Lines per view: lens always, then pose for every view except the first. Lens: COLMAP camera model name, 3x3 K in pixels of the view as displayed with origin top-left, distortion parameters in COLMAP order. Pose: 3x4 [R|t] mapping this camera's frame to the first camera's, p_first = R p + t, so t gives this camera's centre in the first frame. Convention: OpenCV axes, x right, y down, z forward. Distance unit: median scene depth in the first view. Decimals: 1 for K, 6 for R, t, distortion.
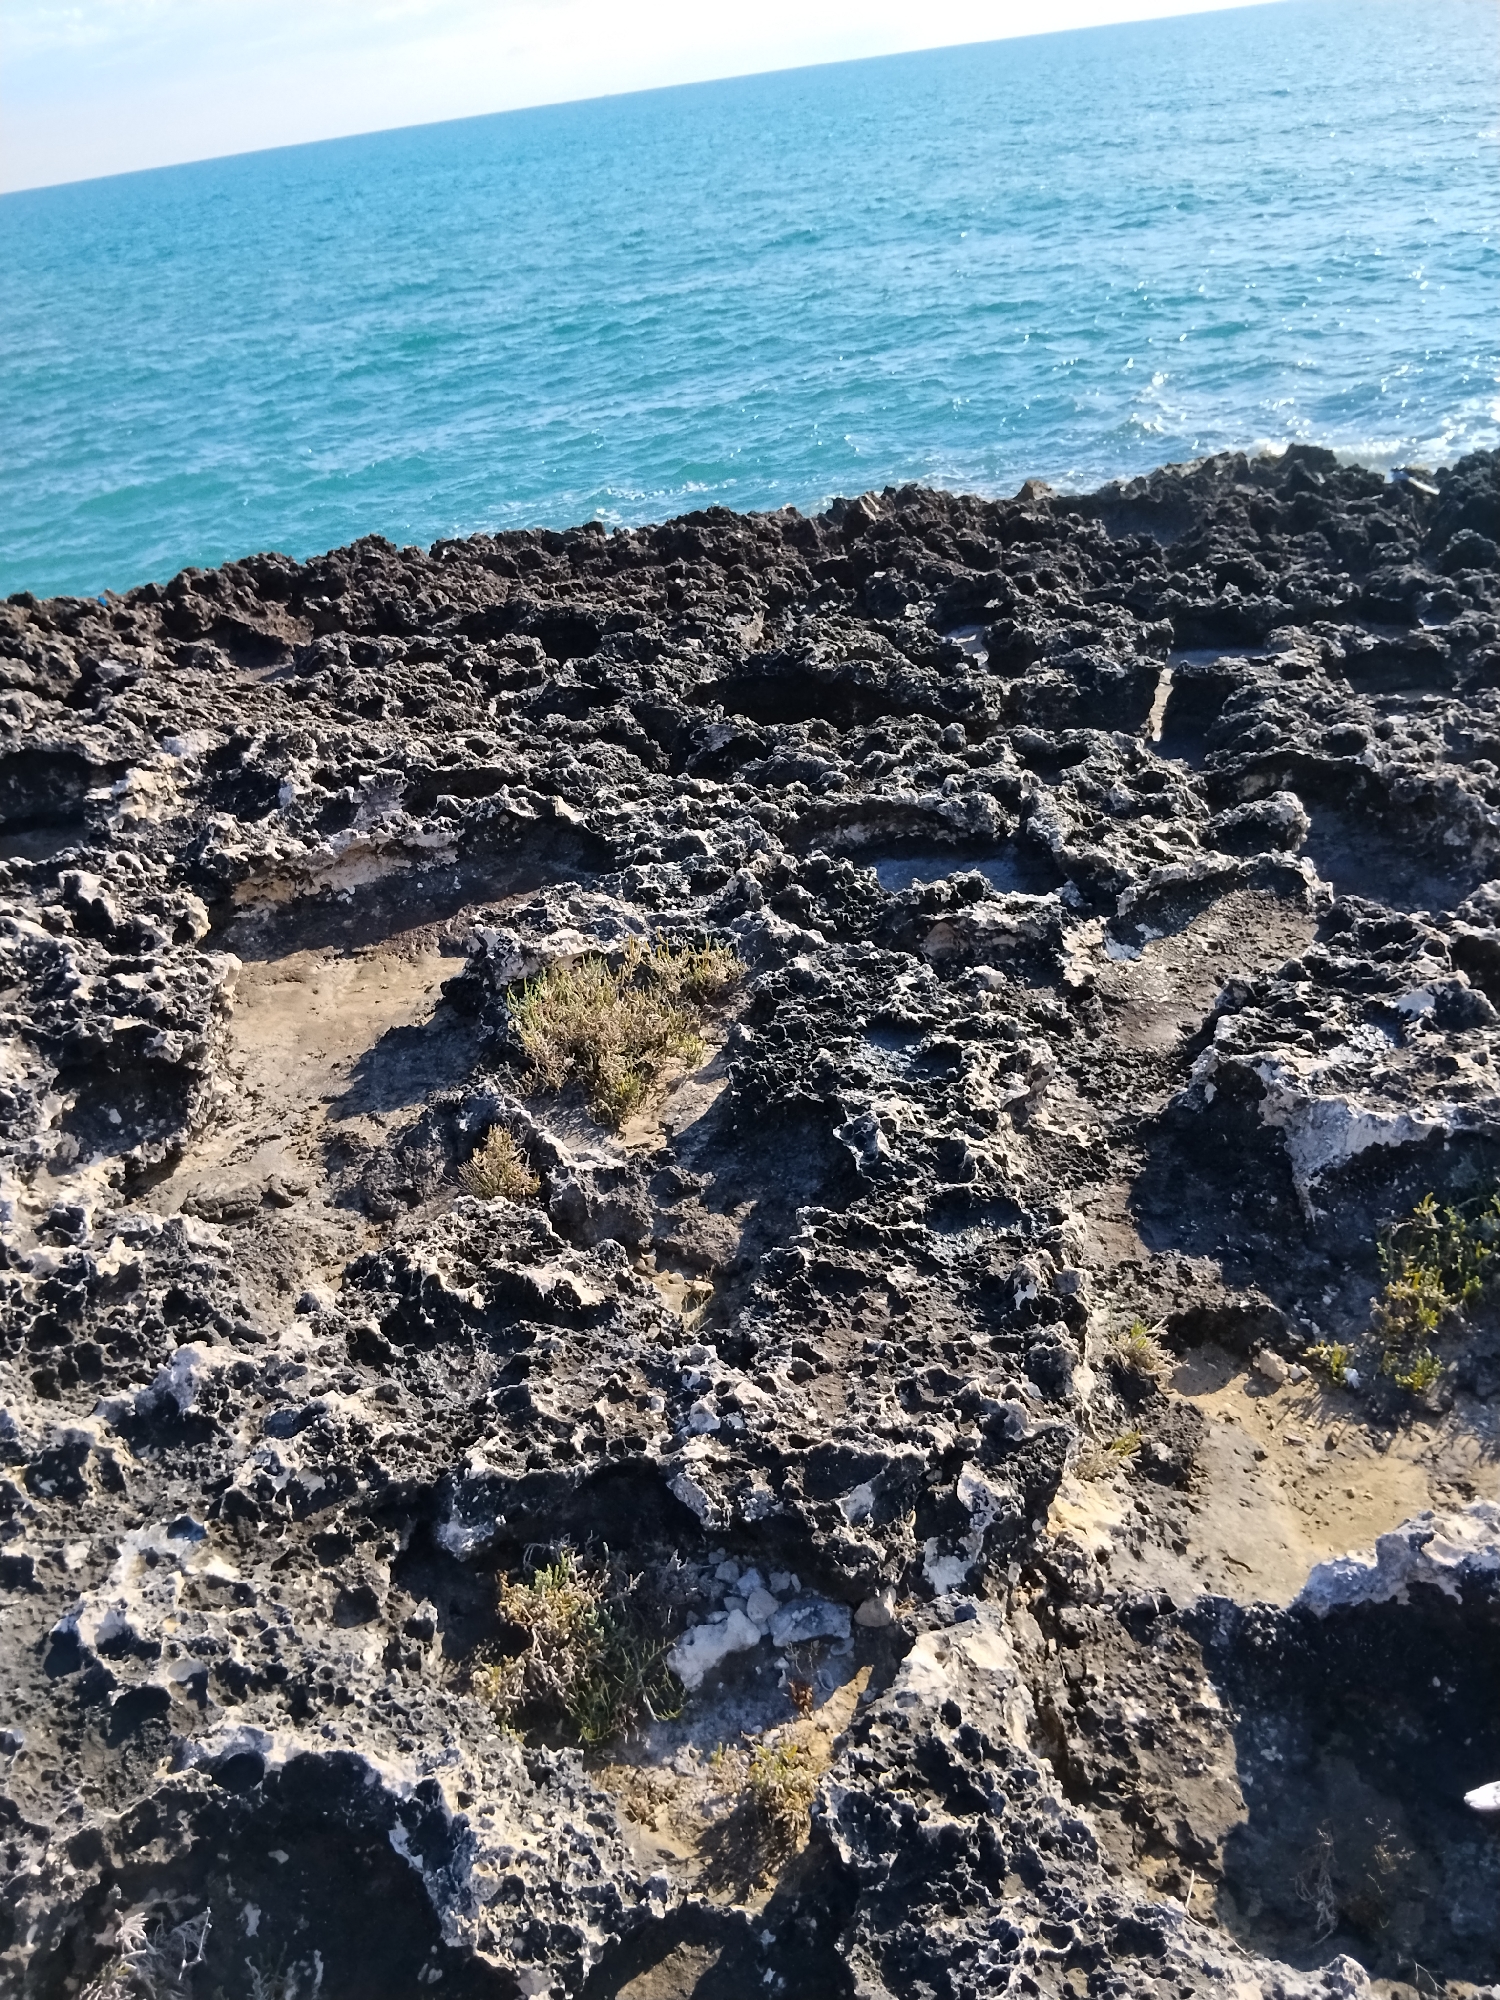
lens RADIAL K [[1627.6, 0, 750.0], [0, 1627.6, 1000.0], [0, 0, 1]] dist [0.175255, -0.416941]
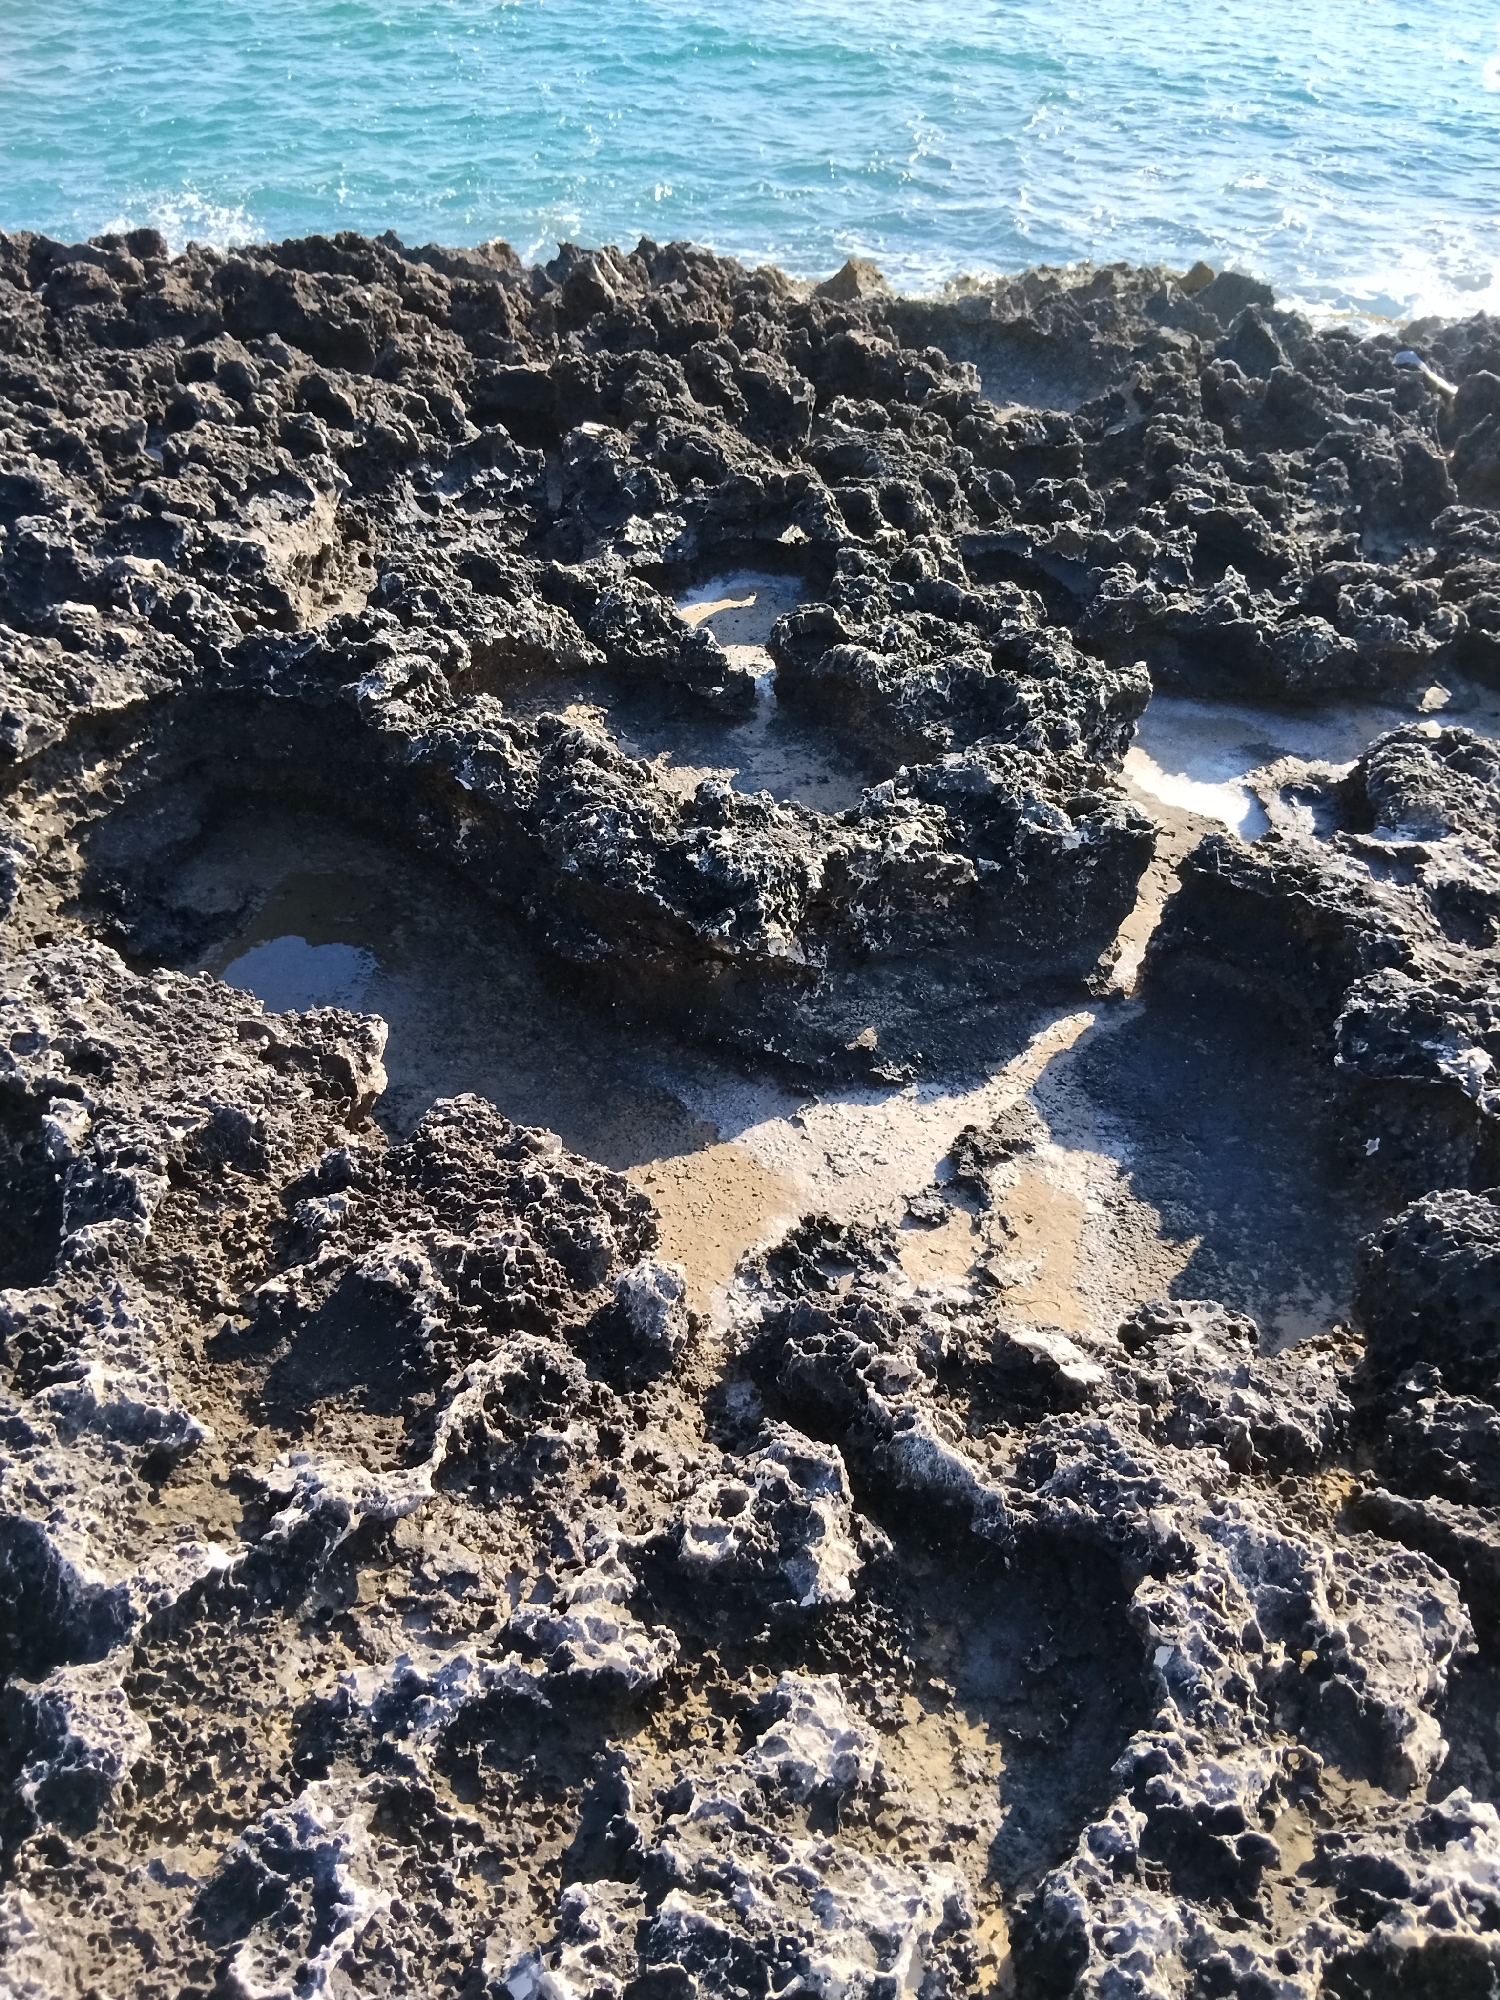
lens RADIAL K [[1627.6, 0, 750.0], [0, 1627.6, 1000.0], [0, 0, 1]] dist [0.175255, -0.416941]
pose [[0.982211, 0.082068, 0.168895, 0.058422], [-0.106029, 0.984723, 0.138123, -0.168901], [-0.154979, -0.153573, 0.975908, 0.475238]]
